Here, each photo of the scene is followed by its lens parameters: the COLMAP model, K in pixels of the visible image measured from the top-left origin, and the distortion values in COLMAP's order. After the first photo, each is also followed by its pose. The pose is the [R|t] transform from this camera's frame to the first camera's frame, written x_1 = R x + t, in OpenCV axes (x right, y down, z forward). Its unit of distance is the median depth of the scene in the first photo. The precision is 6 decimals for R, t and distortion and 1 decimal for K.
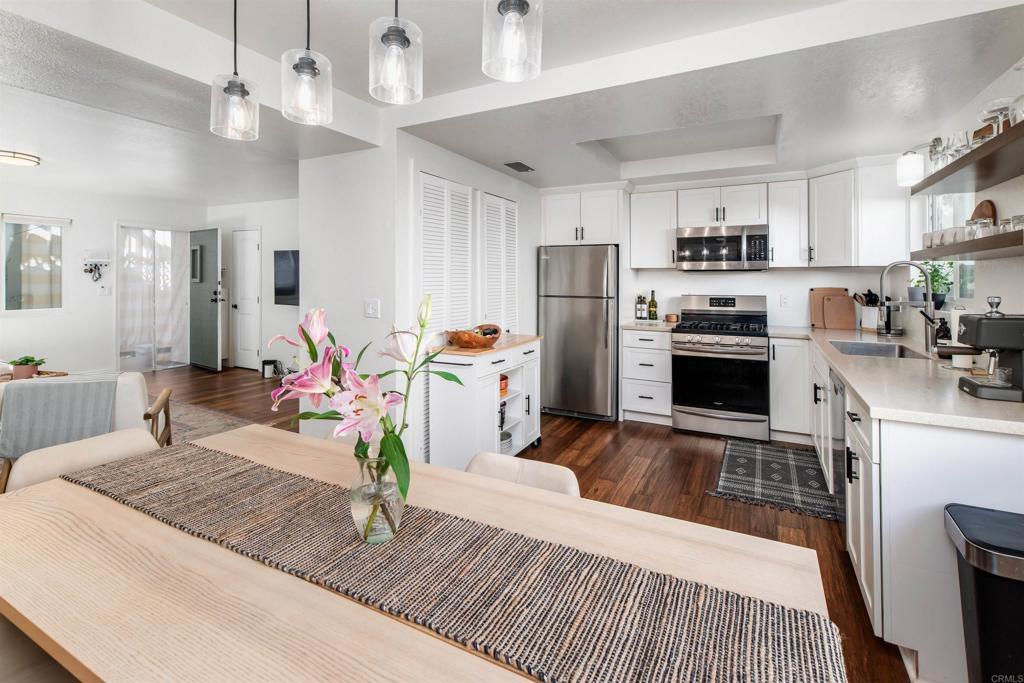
lens RADIAL K [[459.7, 0, 512.6], [0, 459.7, 271.3], [0, 0, 1]] dist [0.002577, -0.001117]
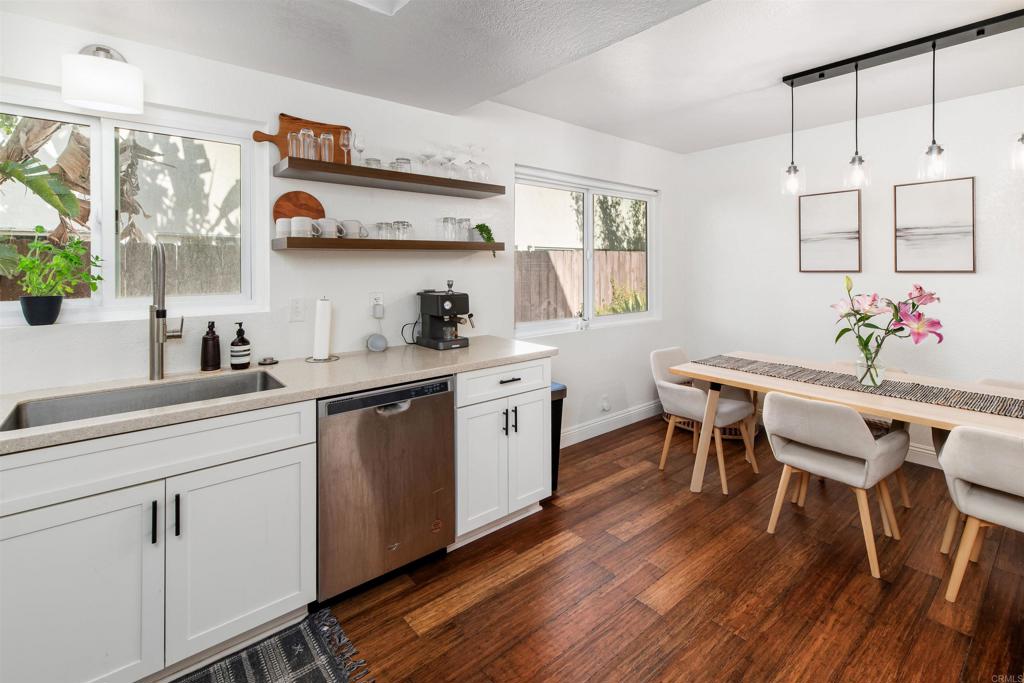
lens RADIAL K [[459.7, 0, 527.1], [0, 459.7, 267.2], [0, 0, 1]] dist [0.002577, -0.001117]
pose [[-0.932676, 0.002226, 0.360708, 0.111755], [-0.003414, 0.999882, -0.014999, 0.013659], [-0.360698, -0.015220, -0.932558, 0.960957]]
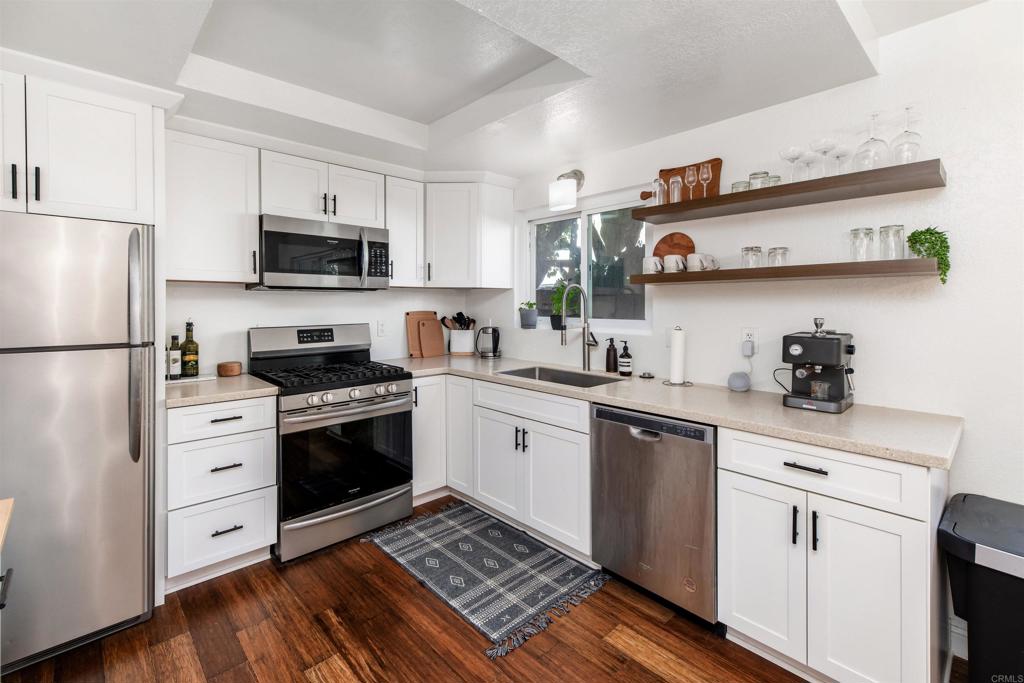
lens RADIAL K [[459.7, 0, 510.9], [0, 459.7, 301.8], [0, 0, 1]] dist [0.002577, -0.001117]
pose [[0.322056, -0.002372, 0.946718, -0.099167], [-0.015906, 0.999842, 0.007916, 0.007993], [-0.946587, -0.017608, 0.321967, 0.555959]]
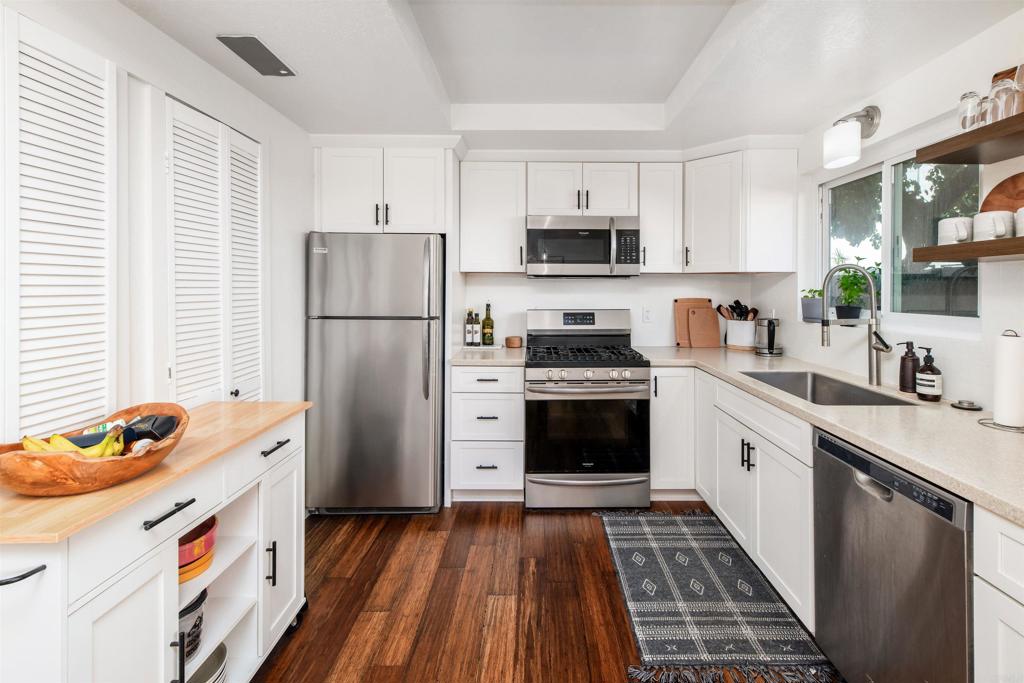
lens RADIAL K [[459.7, 0, 533.1], [0, 459.7, 286.0], [0, 0, 1]] dist [0.002577, -0.001117]
pose [[0.883913, 0.000124, 0.467651, 0.040963], [-0.006618, 0.999903, 0.012243, 0.005281], [-0.467604, -0.013917, 0.883828, 0.402423]]
